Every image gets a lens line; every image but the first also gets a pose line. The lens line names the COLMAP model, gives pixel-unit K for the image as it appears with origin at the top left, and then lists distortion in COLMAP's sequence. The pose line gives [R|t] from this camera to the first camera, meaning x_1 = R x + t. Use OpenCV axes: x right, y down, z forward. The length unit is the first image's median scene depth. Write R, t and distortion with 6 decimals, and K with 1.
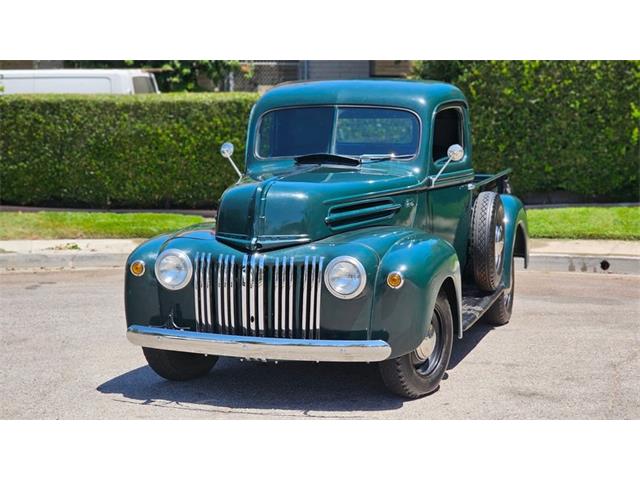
lens RADIAL K [[1222.4, 0, 333.5], [0, 1222.4, 255.5], [0, 0, 1]] dist [0.024498, -0.402675]
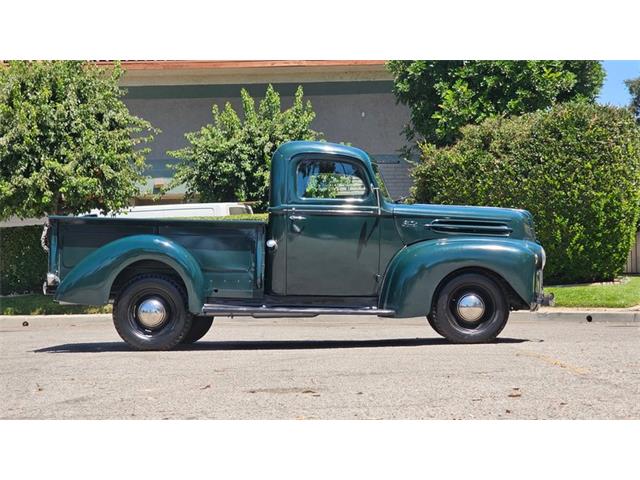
lens RADIAL K [[1222.4, 0, 333.5], [0, 1222.4, 255.5], [0, 0, 1]] dist [0.024498, -0.402675]
pose [[0.983334, -0.017499, -0.180966, 0.247080], [-0.005654, 0.991933, -0.126639, 0.104009], [0.181722, 0.125552, 0.975302, -0.413282]]
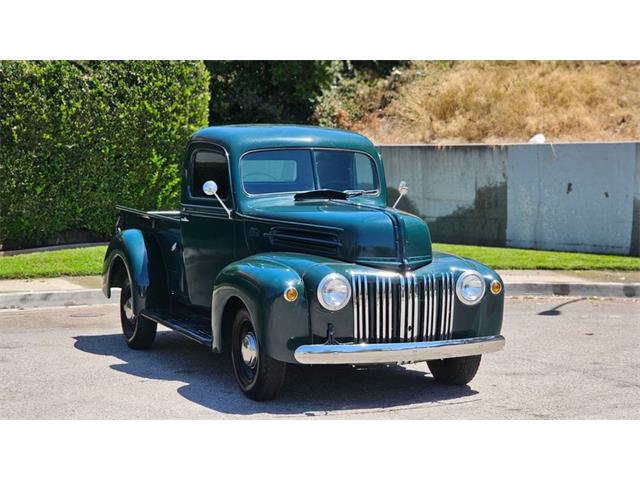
lens RADIAL K [[1222.4, 0, 333.5], [0, 1222.4, 255.5], [0, 0, 1]] dist [0.024498, -0.402675]
pose [[0.754405, -0.038606, 0.655273, -0.359835], [0.064310, 0.997813, -0.015253, -0.001869], [-0.653251, 0.053648, 0.755238, 0.063274]]
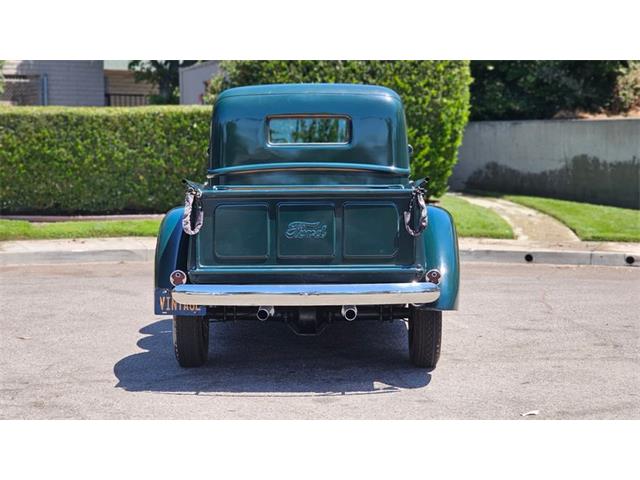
lens RADIAL K [[1227.2, 0, 320.0], [0, 1227.2, 240.0], [0, 0, 1]] dist [-0.004268, -0.198731]
pose [[0.947490, -0.014920, 0.319438, -0.215153], [0.024537, 0.999358, -0.026105, 0.019218], [-0.318843, 0.032572, 0.947248, -0.099833]]
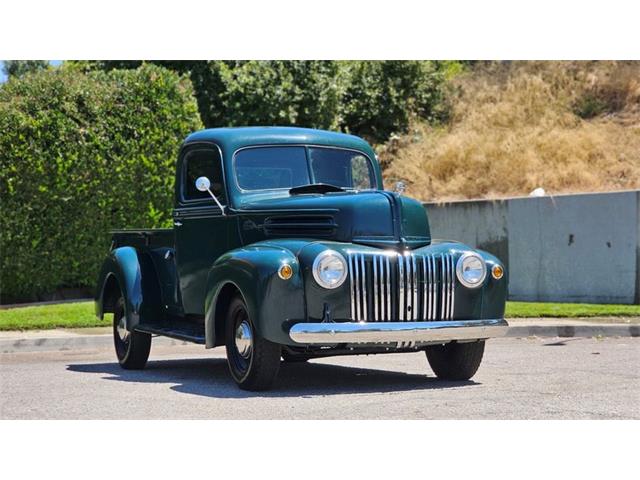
lens RADIAL K [[1222.4, 0, 333.5], [0, 1222.4, 255.5], [0, 0, 1]] dist [0.024498, -0.402675]
pose [[0.755574, 0.005856, 0.655038, -0.348886], [0.079727, 0.991704, -0.100829, 0.045297], [-0.650194, 0.128408, 0.748839, 0.077108]]
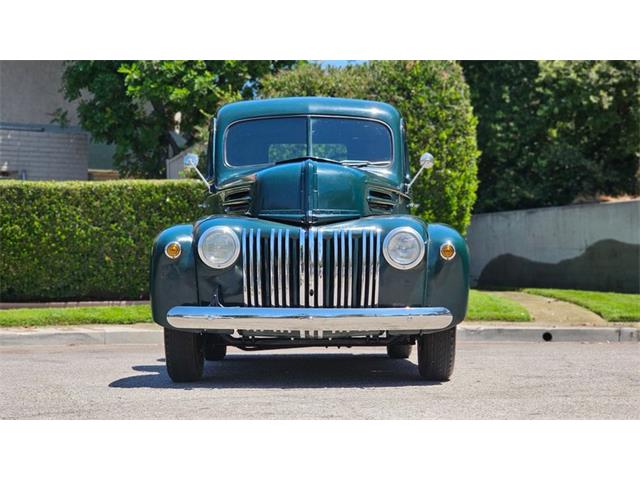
lens RADIAL K [[1222.4, 0, 333.5], [0, 1222.4, 255.5], [0, 0, 1]] dist [0.024498, -0.402675]
pose [[0.950066, 0.003247, 0.312031, -0.144554], [0.038473, 0.991098, -0.127456, 0.060169], [-0.309667, 0.133097, 0.941484, 0.025388]]
